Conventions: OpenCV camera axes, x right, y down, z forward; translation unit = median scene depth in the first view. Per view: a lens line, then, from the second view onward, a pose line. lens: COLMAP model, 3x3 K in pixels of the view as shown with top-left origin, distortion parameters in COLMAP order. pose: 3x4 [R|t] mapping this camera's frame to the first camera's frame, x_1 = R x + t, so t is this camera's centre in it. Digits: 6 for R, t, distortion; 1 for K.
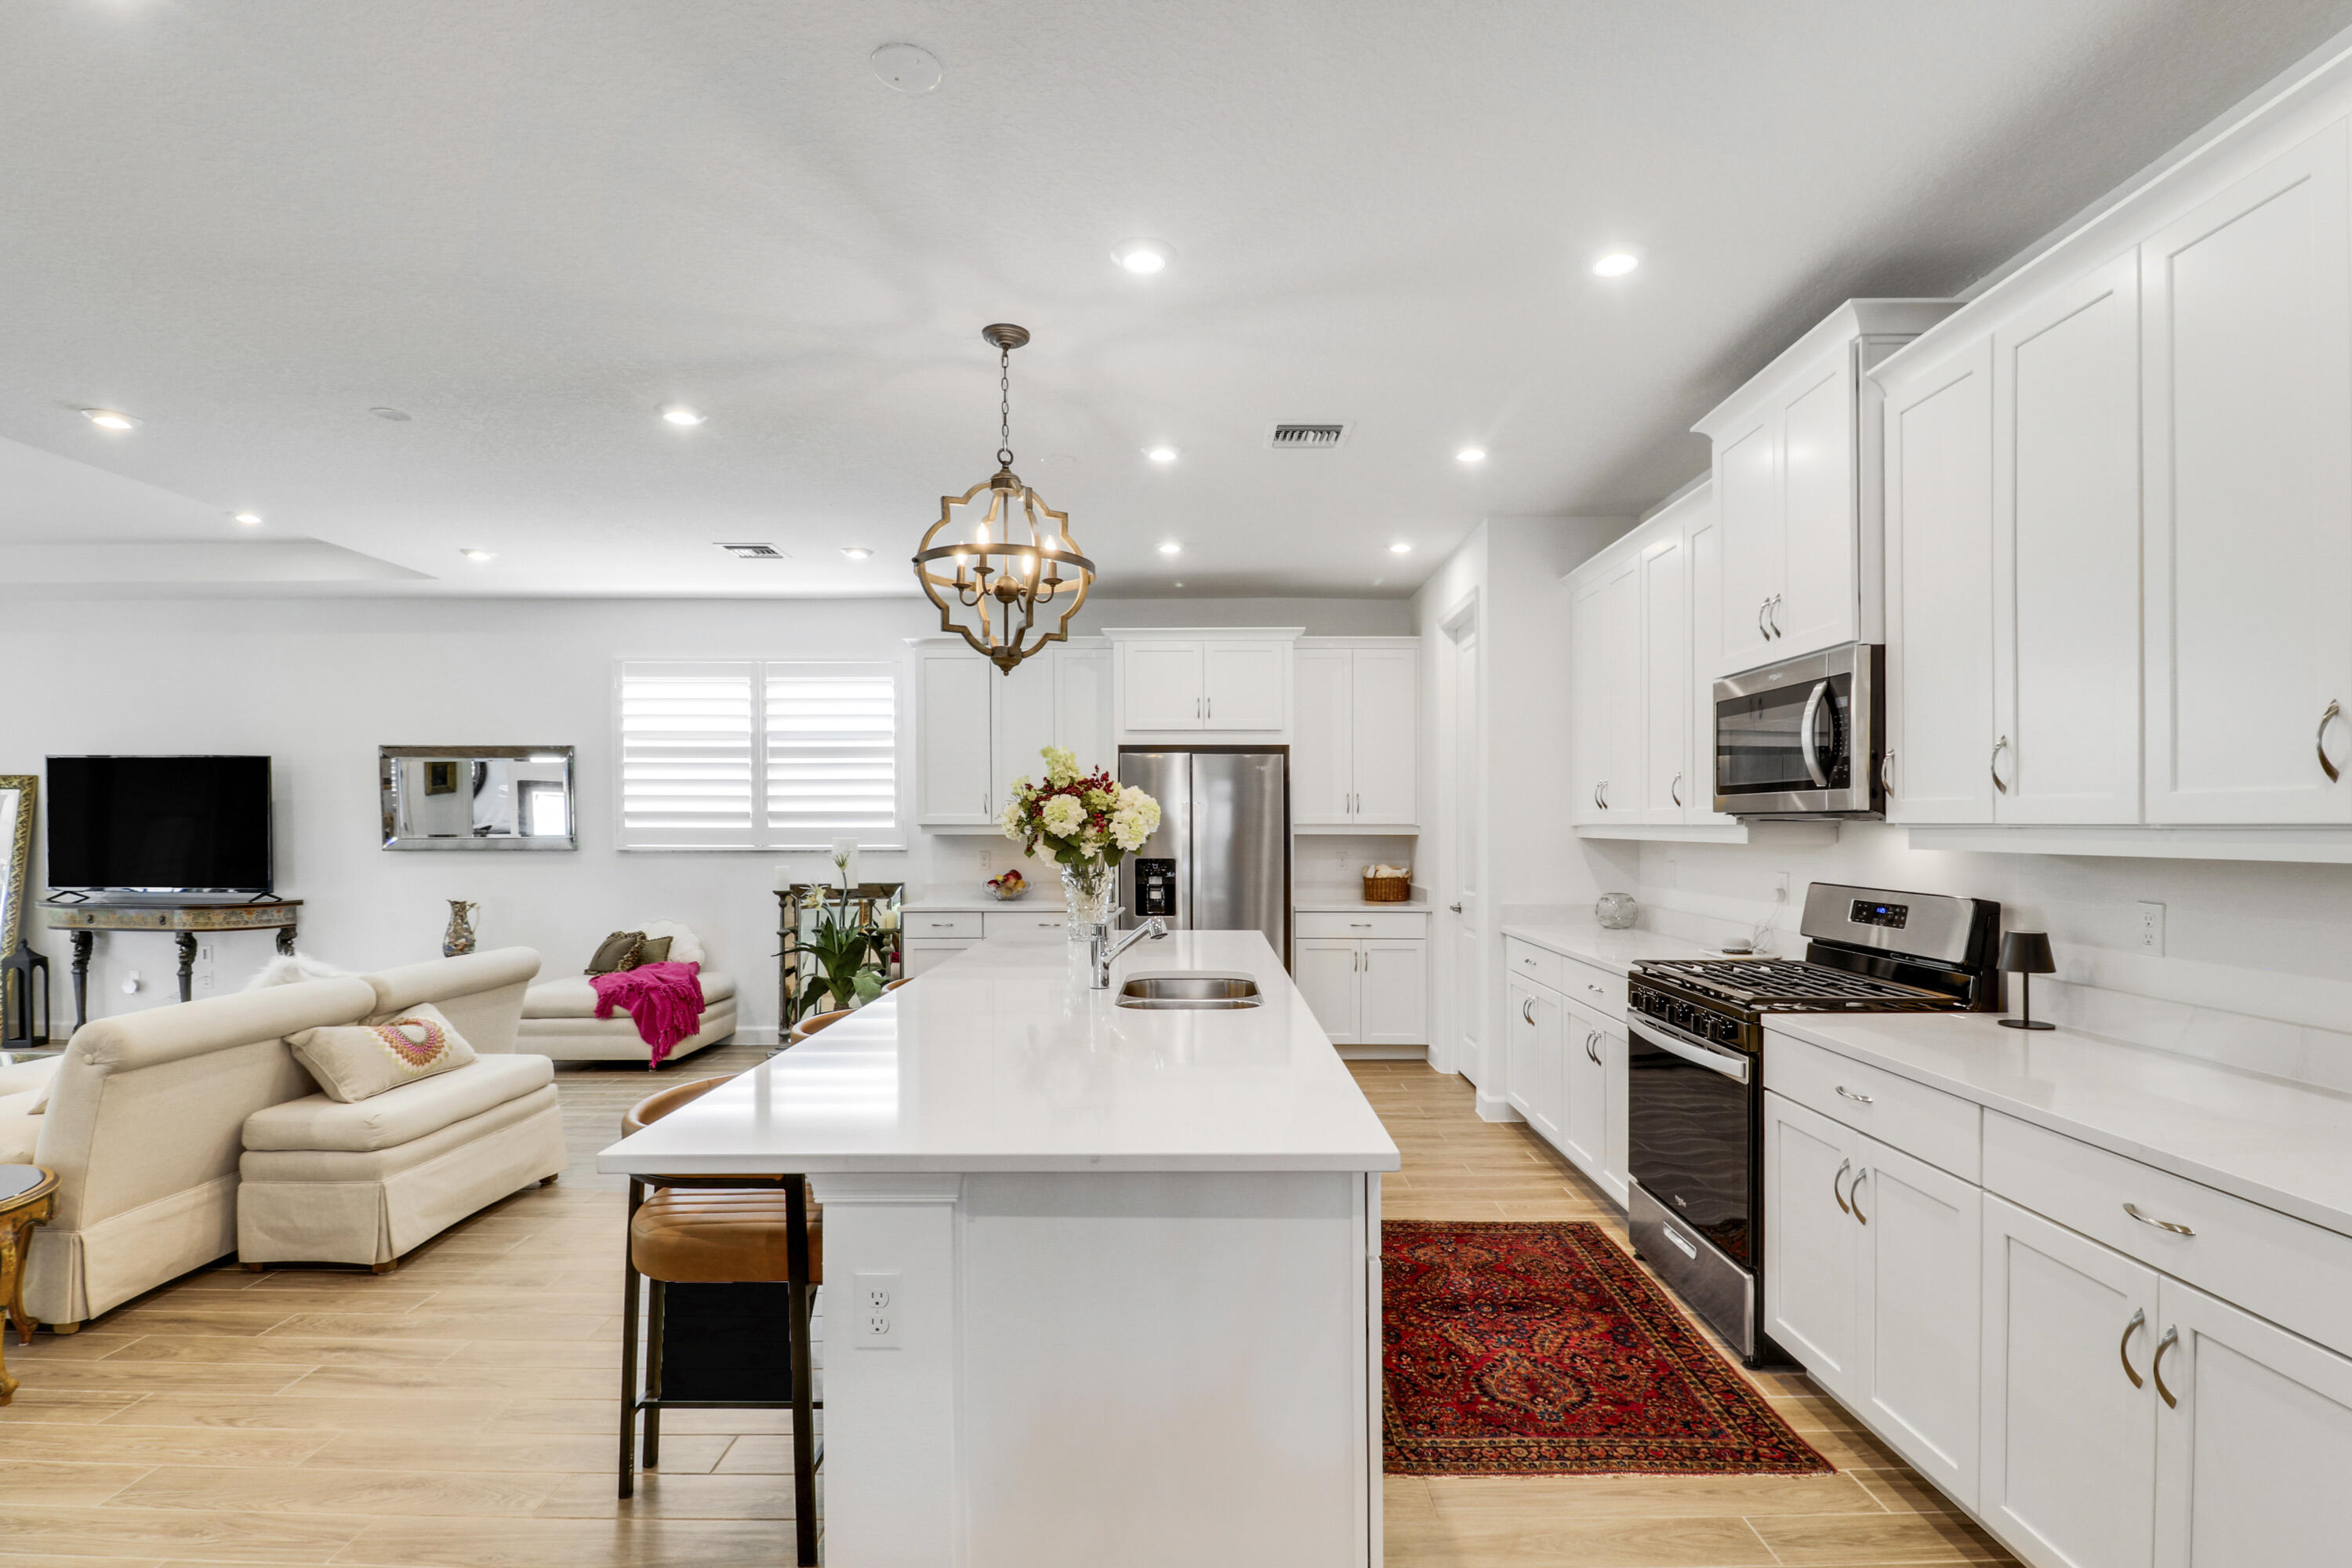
lens RADIAL K [[1115.0, 0, 1192.1], [0, 1115.0, 839.7], [0, 0, 1]] dist [-0.005160, -0.007651]
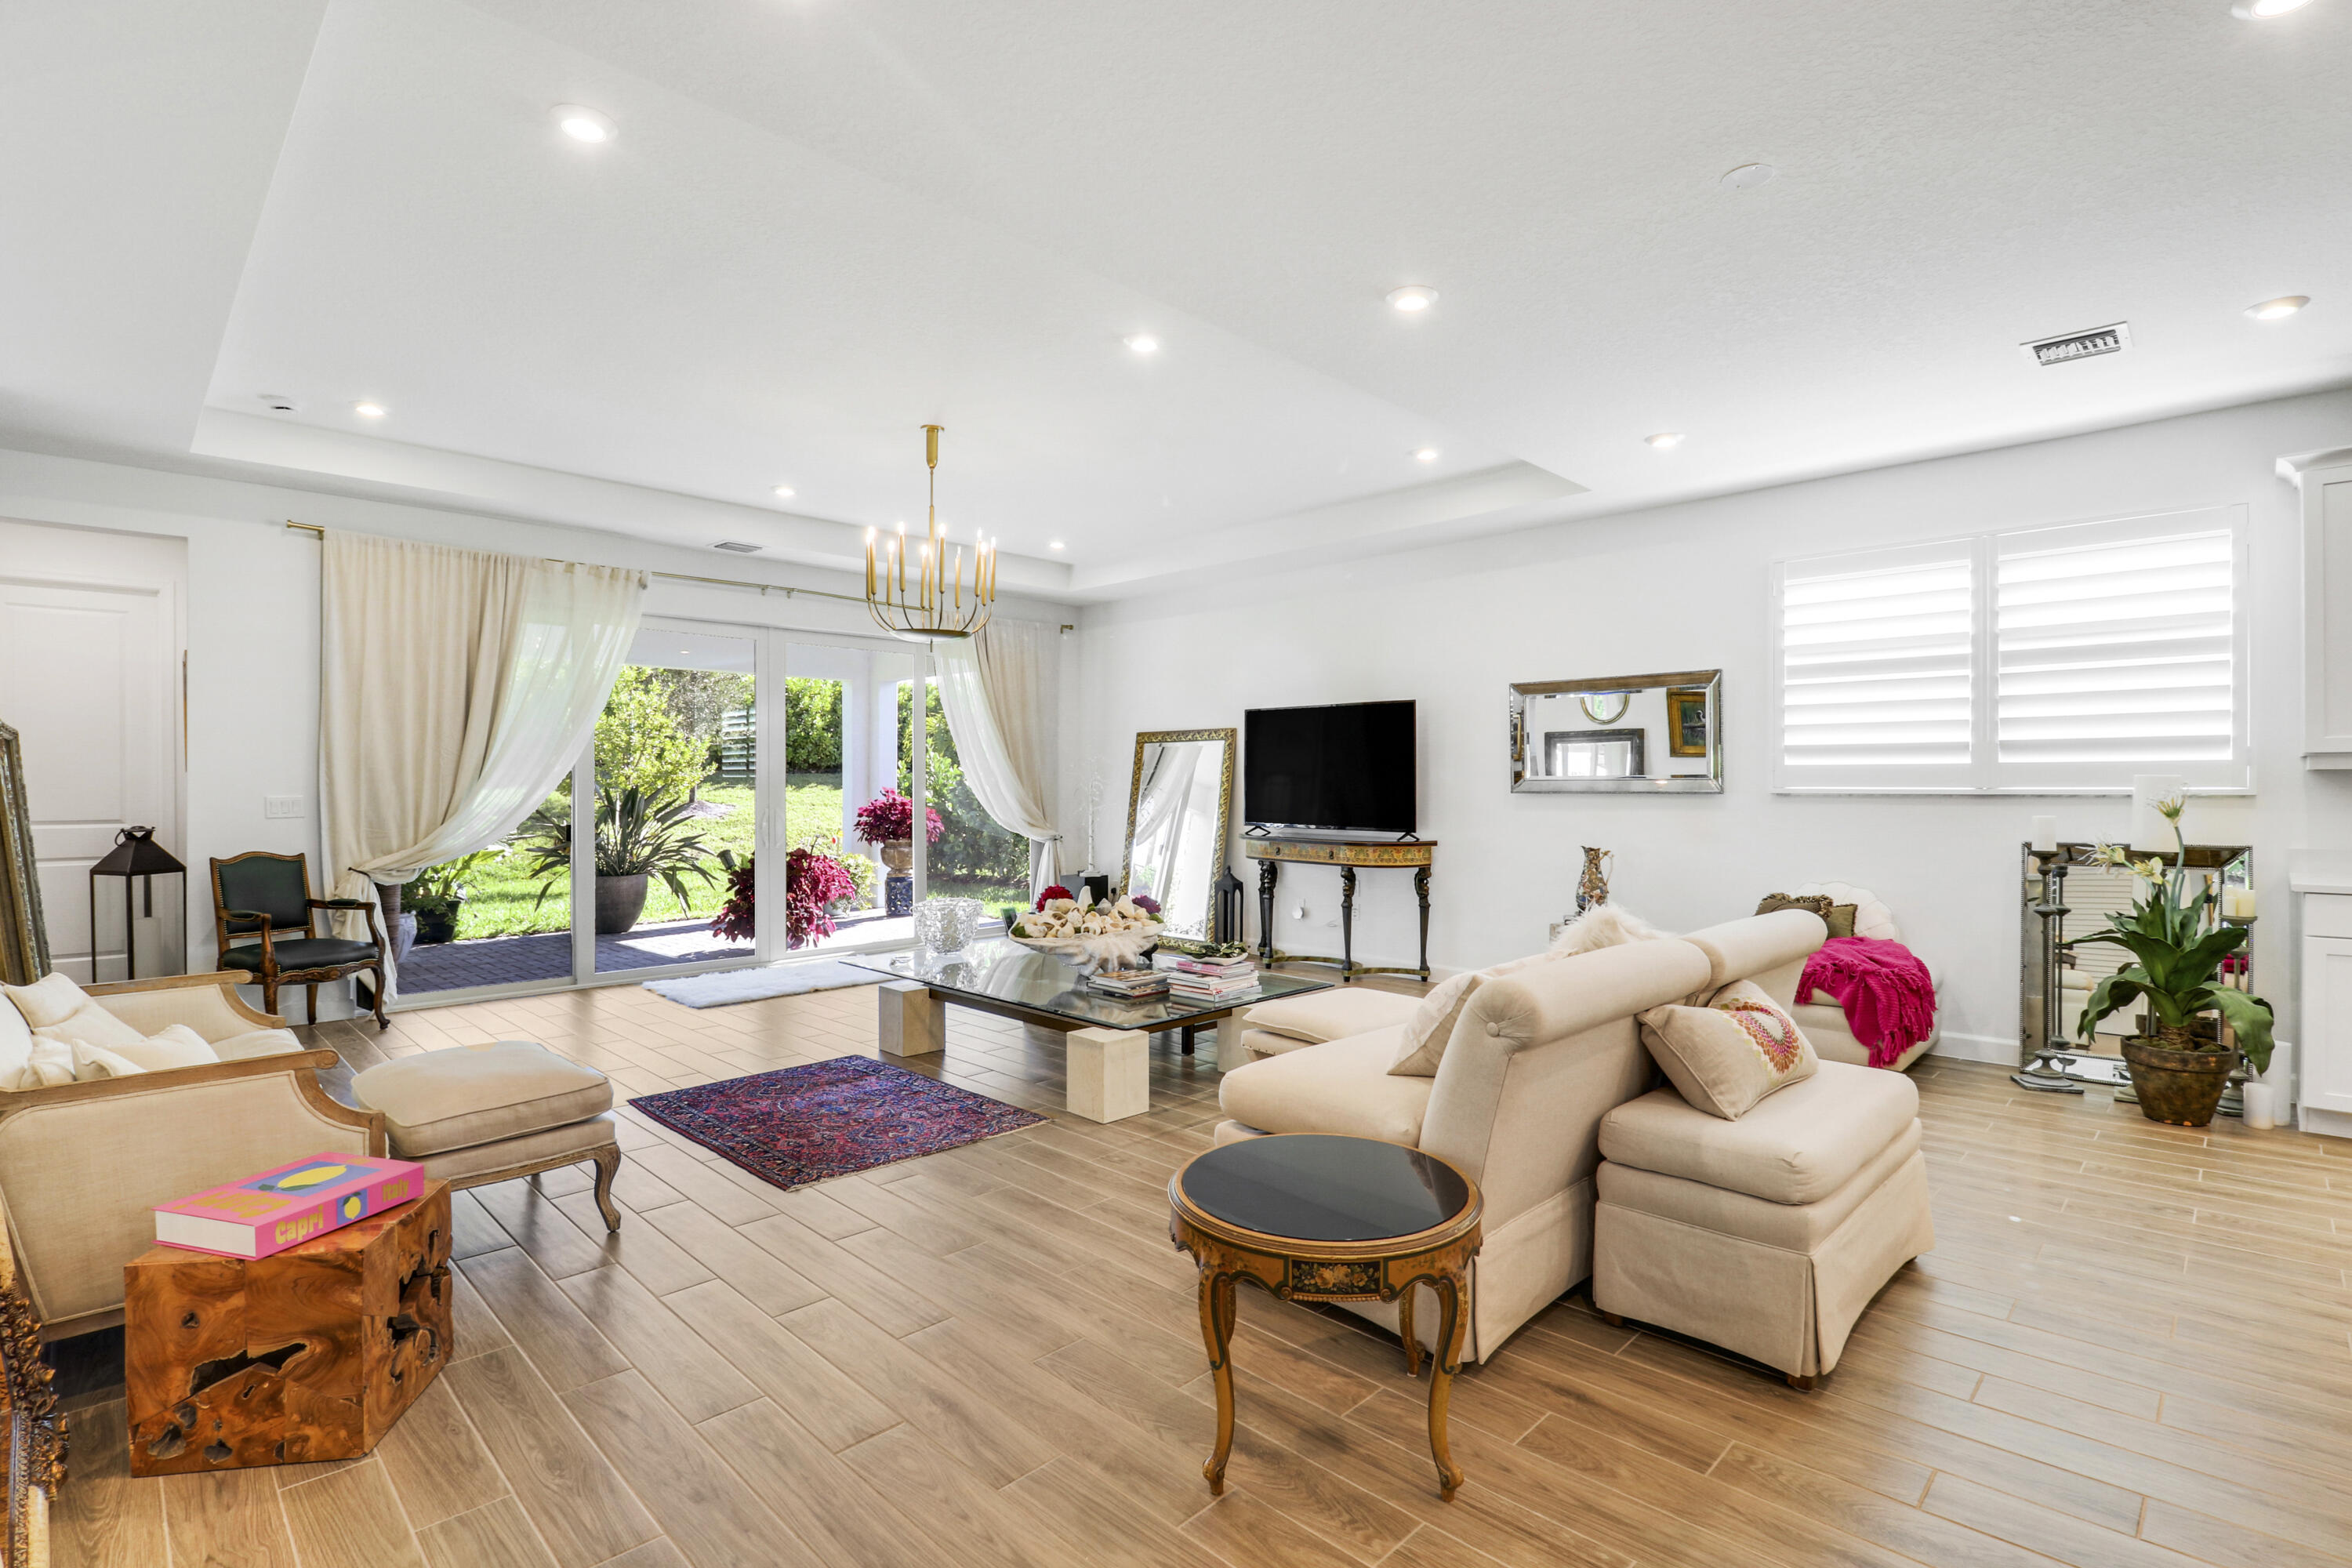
lens RADIAL K [[1104.3, 0, 1201.1], [0, 1104.3, 794.8], [0, 0, 1]] dist [-0.012233, -0.003701]
pose [[0.713545, 0.006212, -0.700582, -0.272561], [-0.010874, 0.999938, -0.002209, 0.018388], [0.700525, 0.009194, 0.713569, 0.137602]]
